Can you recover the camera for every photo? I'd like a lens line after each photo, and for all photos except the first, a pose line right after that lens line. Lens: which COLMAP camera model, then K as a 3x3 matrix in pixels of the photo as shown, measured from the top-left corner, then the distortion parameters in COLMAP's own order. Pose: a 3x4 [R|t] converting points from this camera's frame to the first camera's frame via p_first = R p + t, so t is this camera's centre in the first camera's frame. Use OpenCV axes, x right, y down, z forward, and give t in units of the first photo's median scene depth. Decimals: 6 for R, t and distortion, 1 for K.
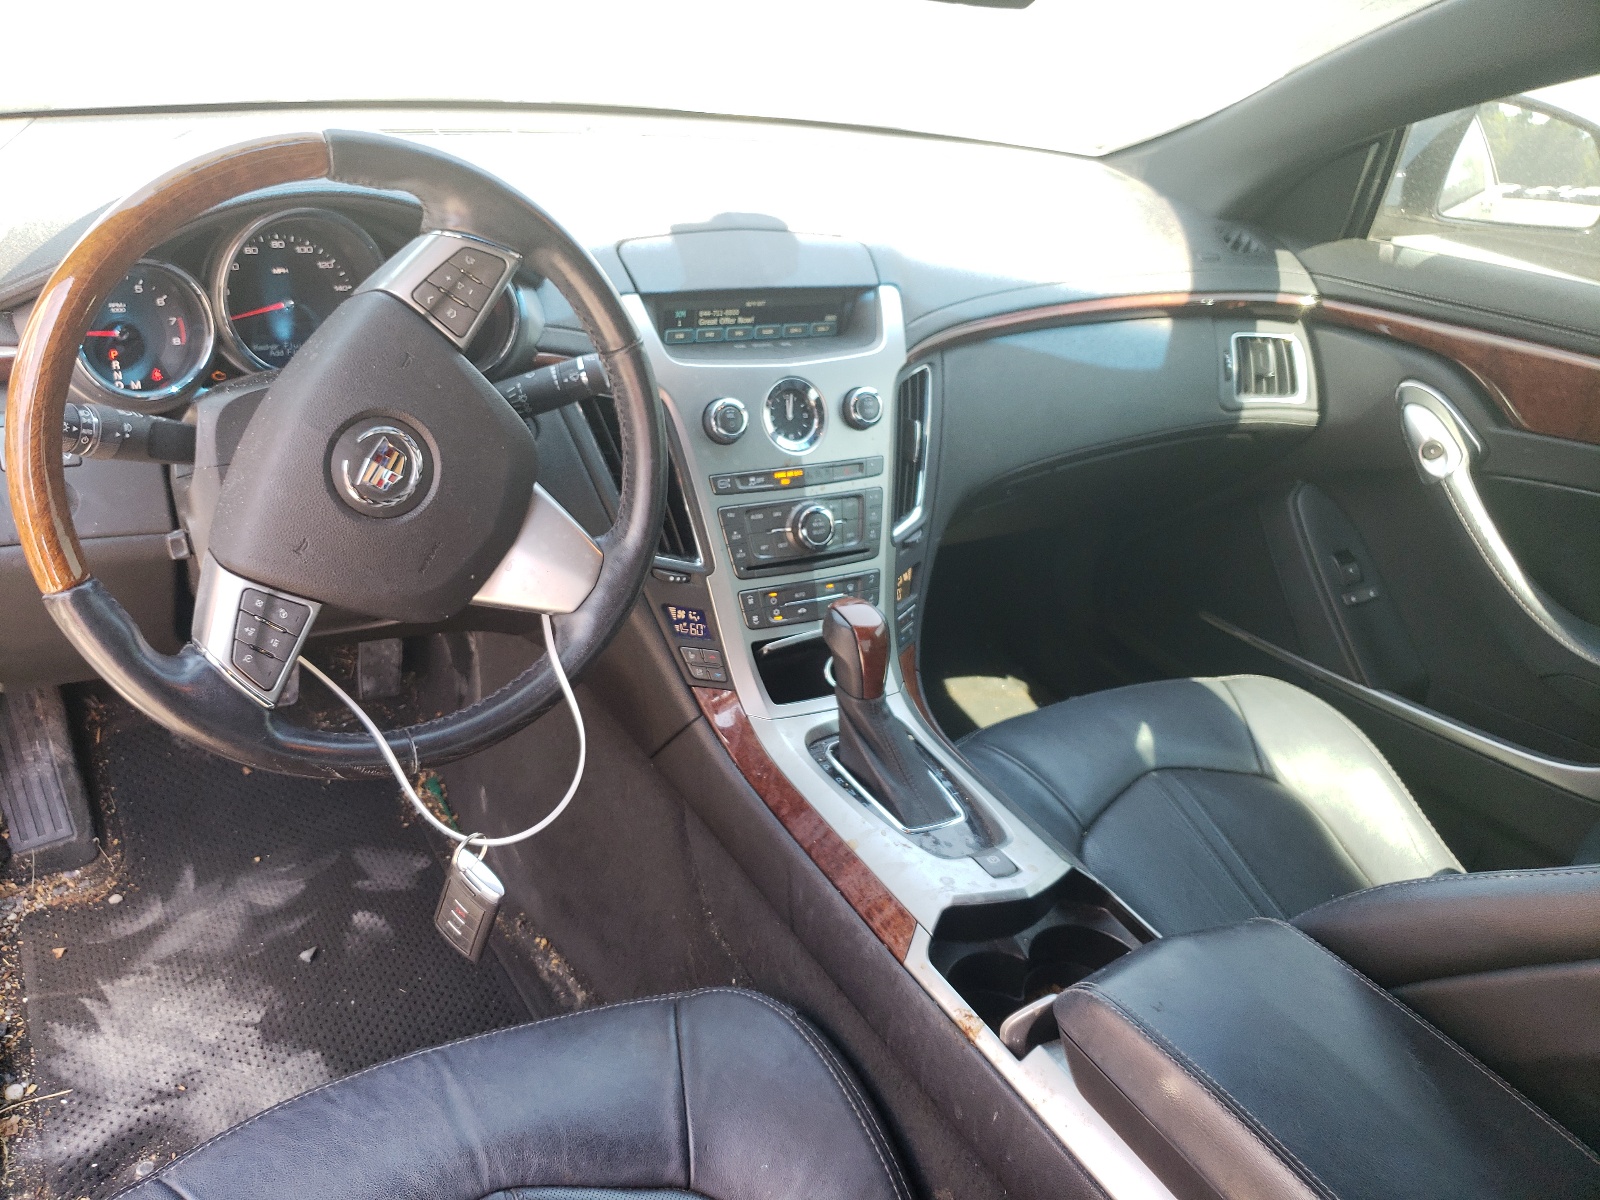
lens RADIAL K [[1303.2, 0, 800.0], [0, 1303.2, 600.0], [0, 0, 1]] dist [0.006767, 0.005976]
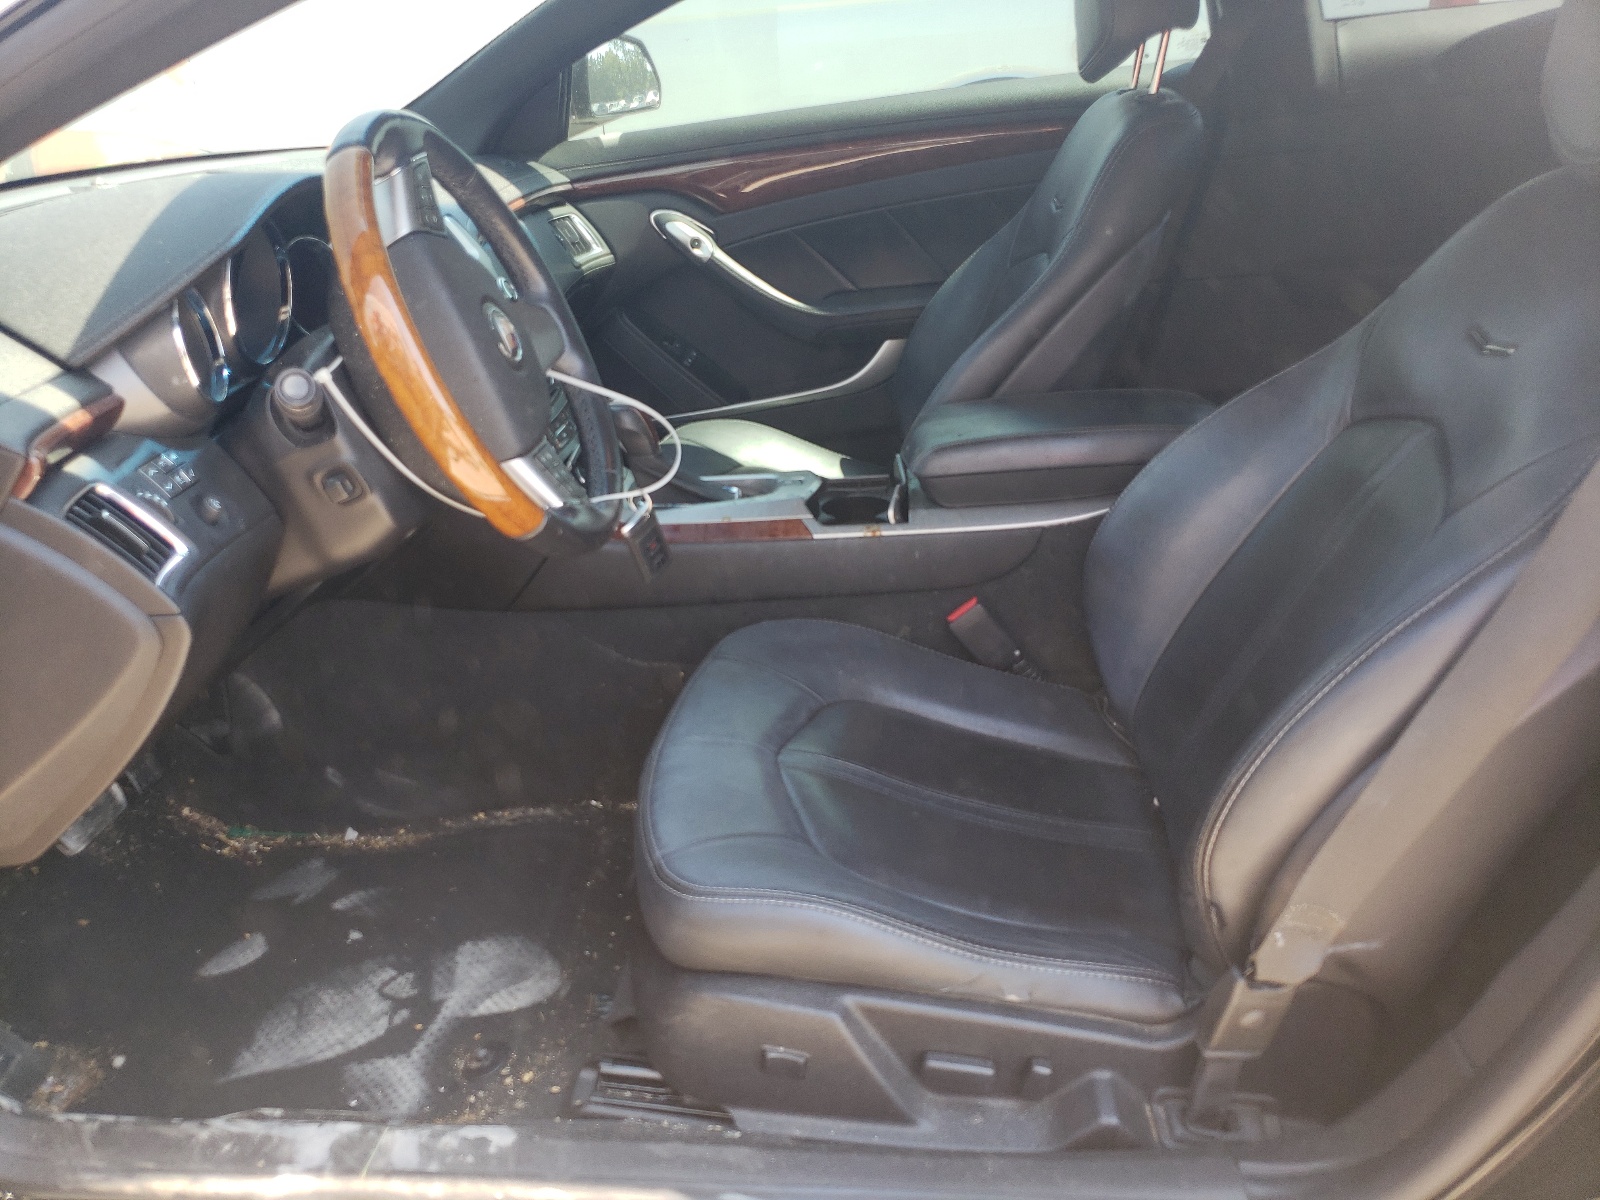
lens RADIAL K [[1303.2, 0, 800.0], [0, 1303.2, 600.0], [0, 0, 1]] dist [0.006767, 0.005976]
pose [[0.528981, -0.470983, 0.705942, -0.773940], [0.499549, 0.845278, 0.189618, 0.014927], [-0.686025, 0.252348, 0.682415, -0.062466]]
